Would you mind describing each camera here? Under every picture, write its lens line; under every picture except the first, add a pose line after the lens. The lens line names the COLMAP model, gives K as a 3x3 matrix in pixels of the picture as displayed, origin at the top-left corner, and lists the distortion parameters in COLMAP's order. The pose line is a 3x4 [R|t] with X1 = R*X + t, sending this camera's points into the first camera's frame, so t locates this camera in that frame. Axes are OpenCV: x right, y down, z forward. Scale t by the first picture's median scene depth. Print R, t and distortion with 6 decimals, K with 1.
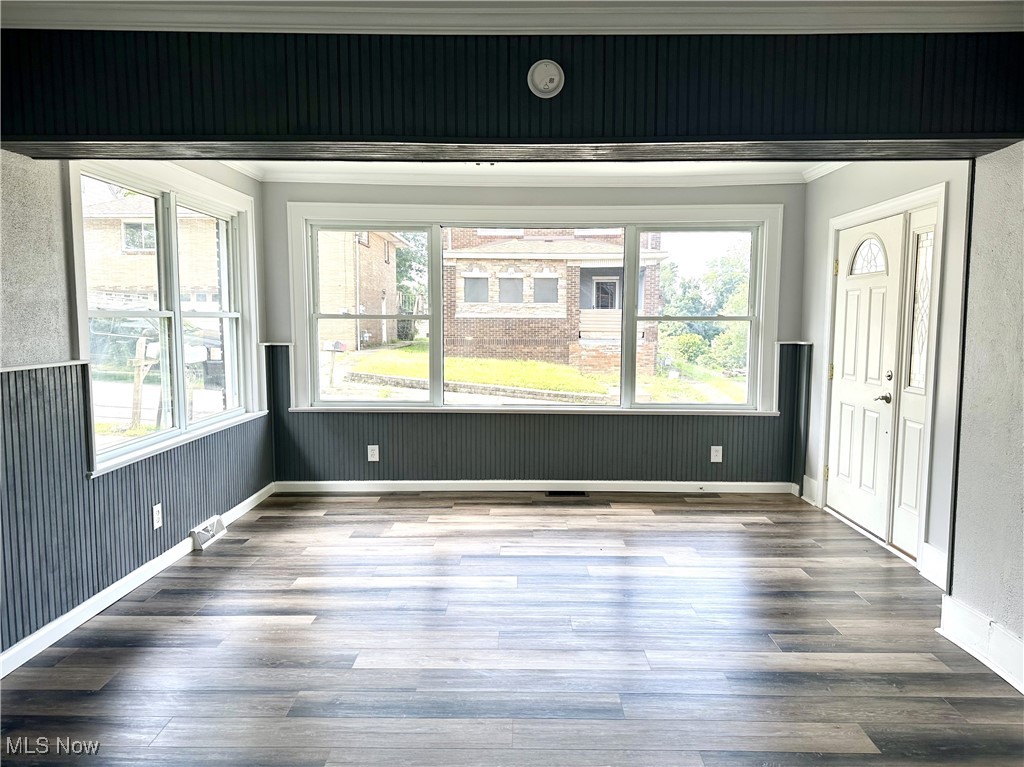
lens RADIAL K [[715.0, 0, 513.0], [0, 715.0, 385.1], [0, 0, 1]] dist [0.024790, -0.027138]
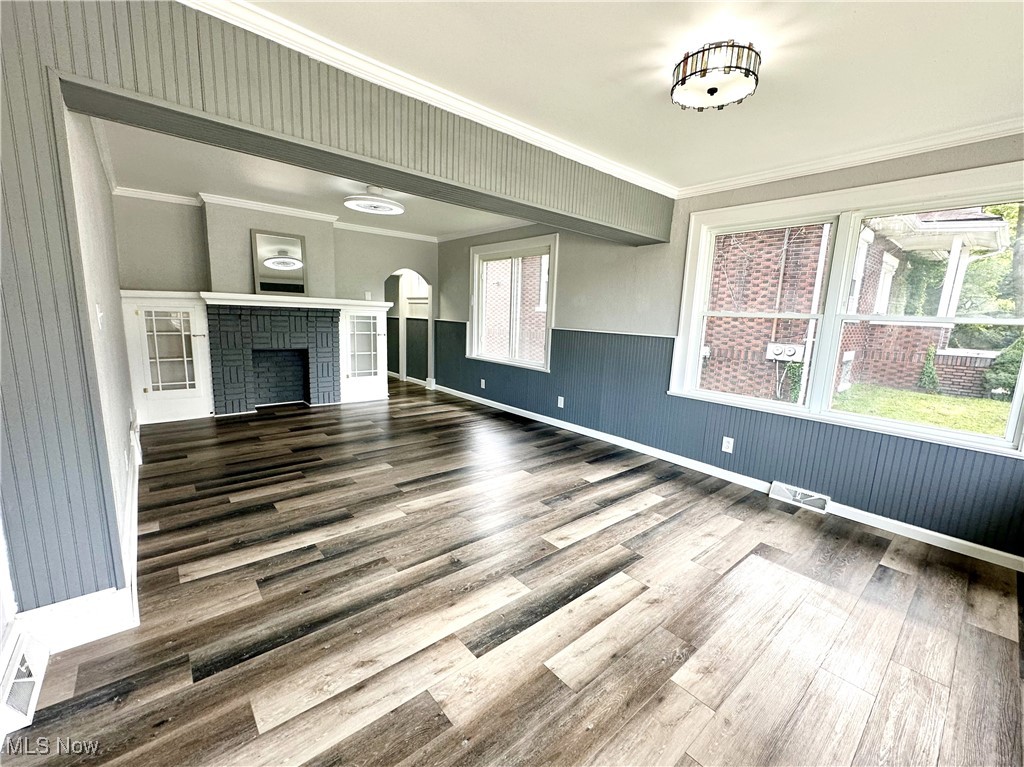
lens RADIAL K [[416.9, 0, 510.8], [0, 416.9, 384.5], [0, 0, 1]] dist [0.002521, -0.000011]
pose [[-0.752968, 0.081151, -0.653035, 0.412916], [-0.098789, 0.967182, 0.234095, -0.102670], [0.650600, 0.240779, -0.720240, 1.222955]]
